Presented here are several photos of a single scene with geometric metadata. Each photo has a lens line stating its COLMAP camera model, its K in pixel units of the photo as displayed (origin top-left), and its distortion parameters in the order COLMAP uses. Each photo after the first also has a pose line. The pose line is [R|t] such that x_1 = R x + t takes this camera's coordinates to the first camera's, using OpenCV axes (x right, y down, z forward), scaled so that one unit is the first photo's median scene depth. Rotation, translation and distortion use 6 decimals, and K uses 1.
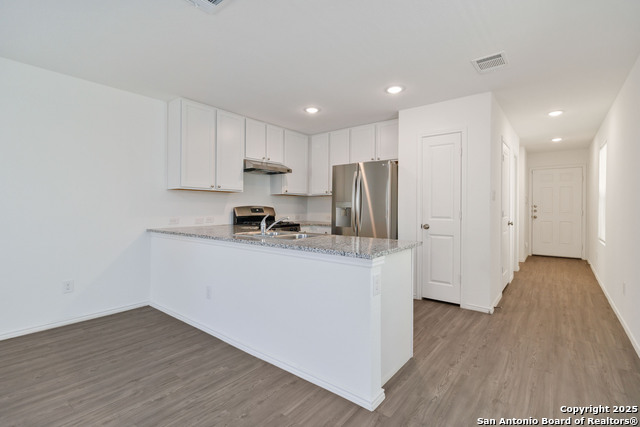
lens RADIAL K [[299.4, 0, 324.4], [0, 299.4, 209.7], [0, 0, 1]] dist [0.004256, 0.000922]
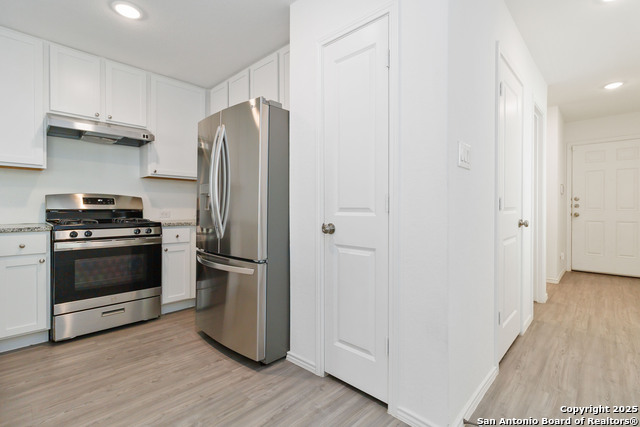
lens RADIAL K [[299.4, 0, 324.4], [0, 299.4, 209.7], [0, 0, 1]] dist [0.004256, 0.000922]
pose [[0.995771, 0.000644, -0.091868, 0.321530], [-0.000717, 0.999999, -0.000763, 0.022262], [0.091867, 0.000826, 0.995771, 0.441792]]
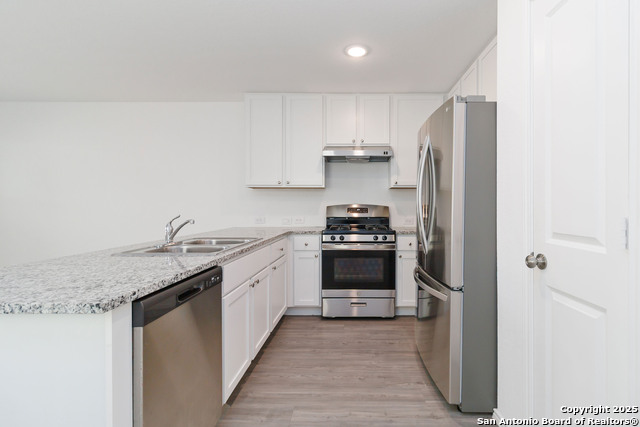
lens RADIAL K [[305.3, 0, 352.2], [0, 305.3, 208.8], [0, 0, 1]] dist [0.000980, 0.000145]
pose [[0.614329, 0.002305, -0.789047, 0.410663], [-0.002593, 0.999996, 0.000902, -0.001755], [0.789046, 0.001492, 0.614332, 0.534684]]
